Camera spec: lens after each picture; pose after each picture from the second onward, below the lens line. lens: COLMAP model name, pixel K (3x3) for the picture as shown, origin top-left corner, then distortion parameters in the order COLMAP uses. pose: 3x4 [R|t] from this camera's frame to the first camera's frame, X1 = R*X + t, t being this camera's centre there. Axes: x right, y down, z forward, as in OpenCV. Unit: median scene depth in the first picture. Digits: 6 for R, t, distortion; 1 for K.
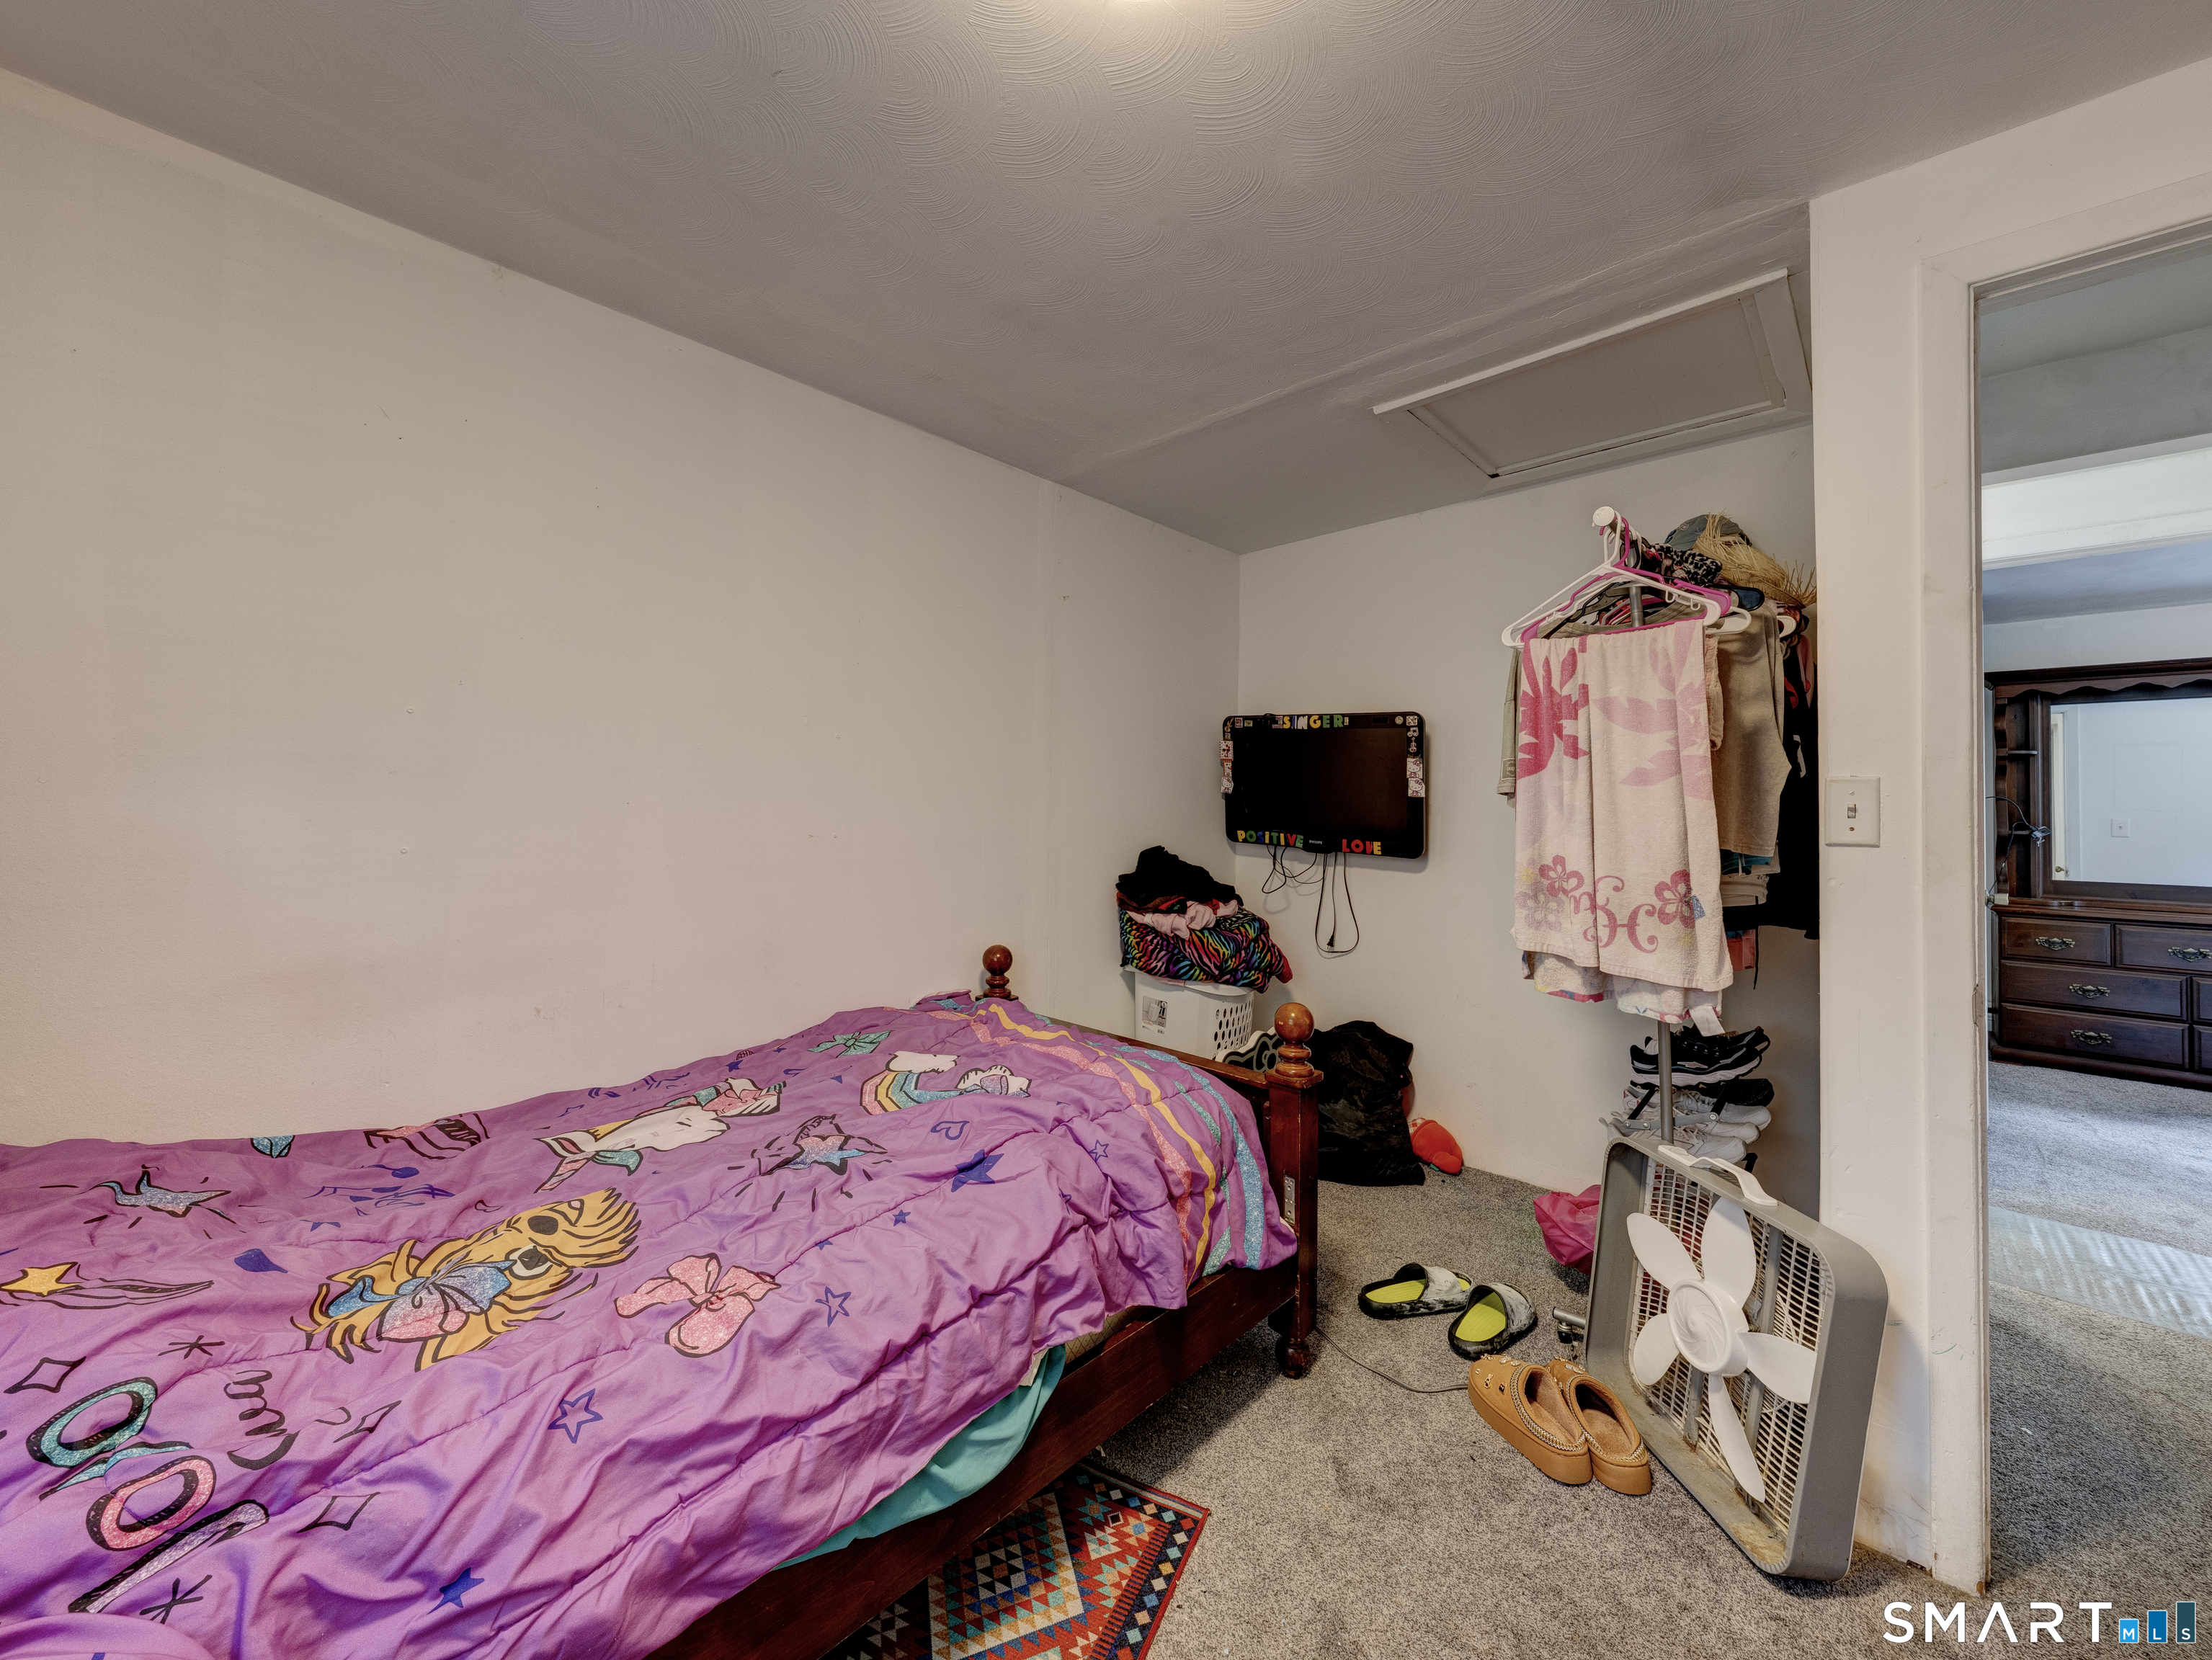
lens RADIAL K [[849.0, 0, 1100.5], [0, 849.0, 817.3], [0, 0, 1]] dist [-0.003218, -0.000332]
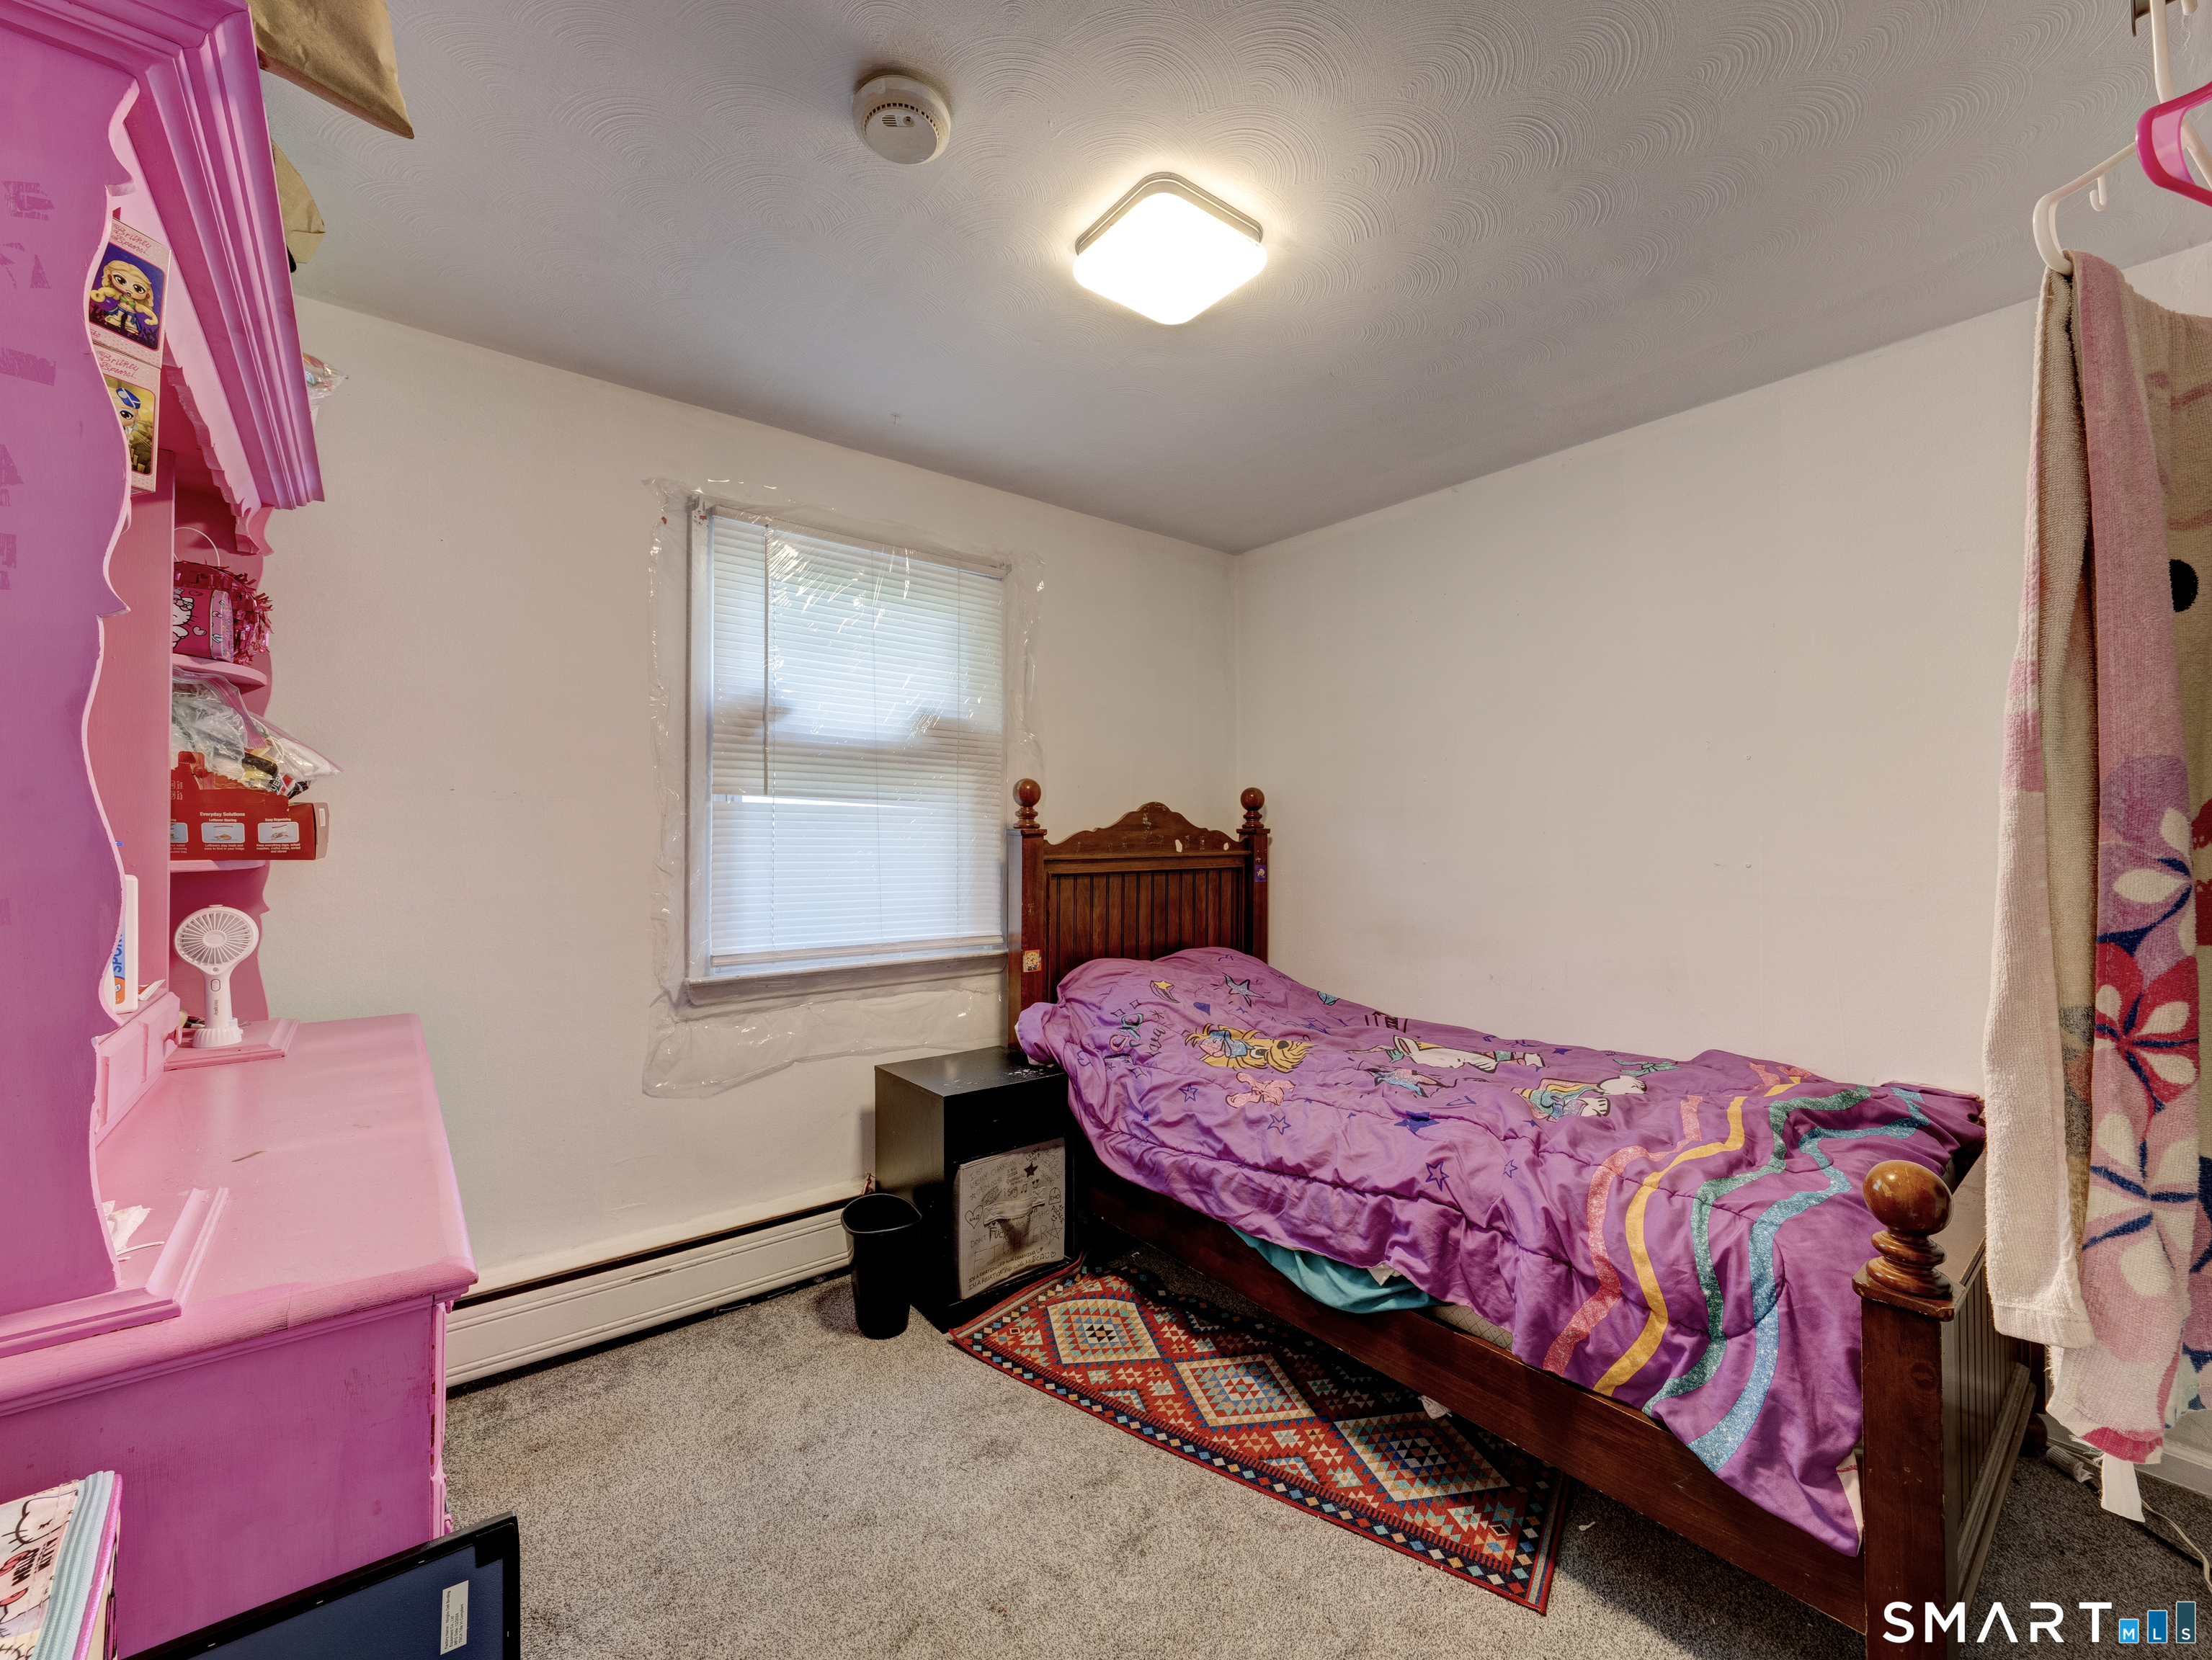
lens RADIAL K [[907.2, 0, 1104.2], [0, 907.2, 830.9], [0, 0, 1]] dist [-0.010532, 0.002343]
pose [[-0.140127, -0.003183, -0.990128, 1.314904], [-0.004006, 0.999988, -0.002648, -0.010604], [0.990125, 0.003596, -0.140138, 0.766732]]
